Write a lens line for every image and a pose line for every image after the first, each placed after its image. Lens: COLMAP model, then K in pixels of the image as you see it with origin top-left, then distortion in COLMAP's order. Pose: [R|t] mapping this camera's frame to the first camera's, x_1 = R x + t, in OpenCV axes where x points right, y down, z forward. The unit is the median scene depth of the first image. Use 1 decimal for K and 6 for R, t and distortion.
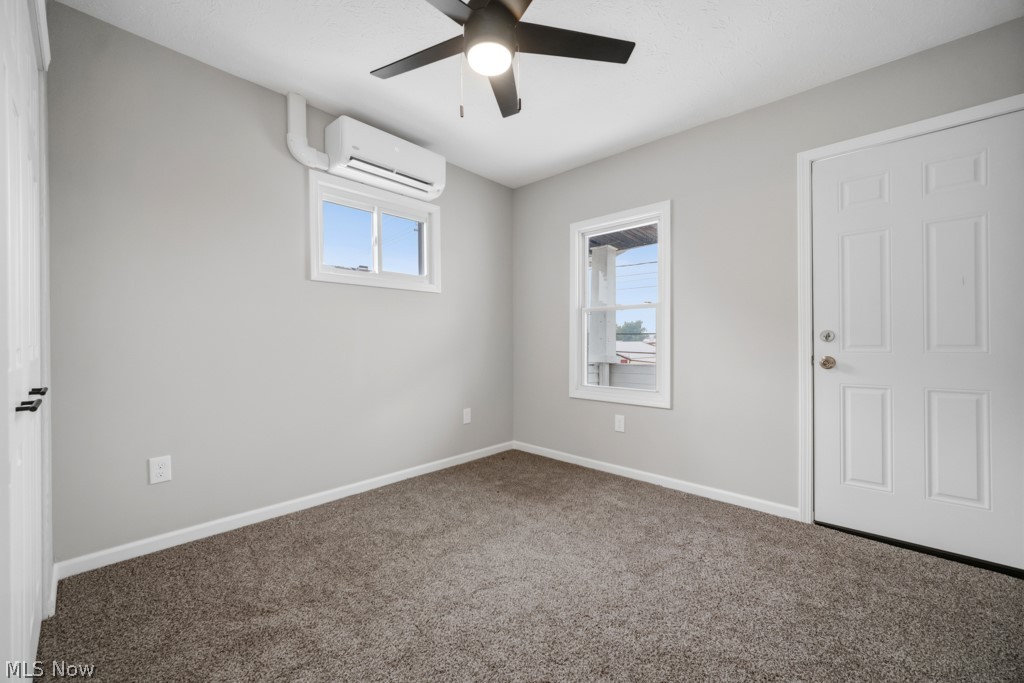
lens RADIAL K [[401.7, 0, 507.8], [0, 401.7, 340.5], [0, 0, 1]] dist [-0.000459, 0.000153]
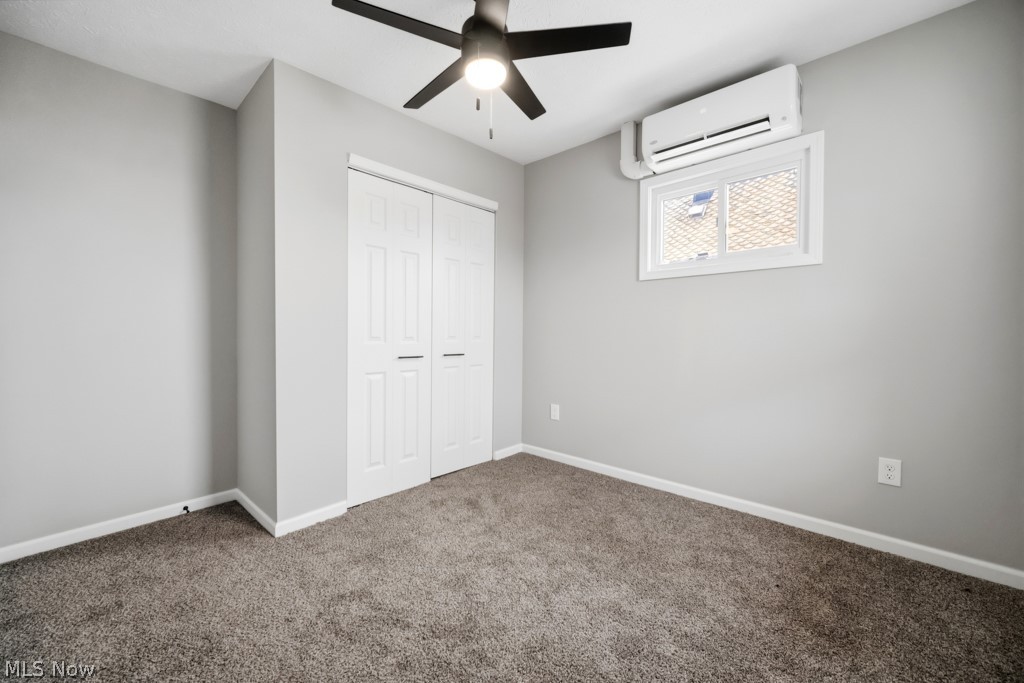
lens RADIAL K [[401.7, 0, 507.8], [0, 401.7, 340.5], [0, 0, 1]] dist [-0.000459, 0.000153]
pose [[0.005241, 0.017764, -0.999828, 0.588952], [-0.007610, 0.999814, 0.017724, -0.001873], [0.999957, 0.007516, 0.005375, 0.597295]]
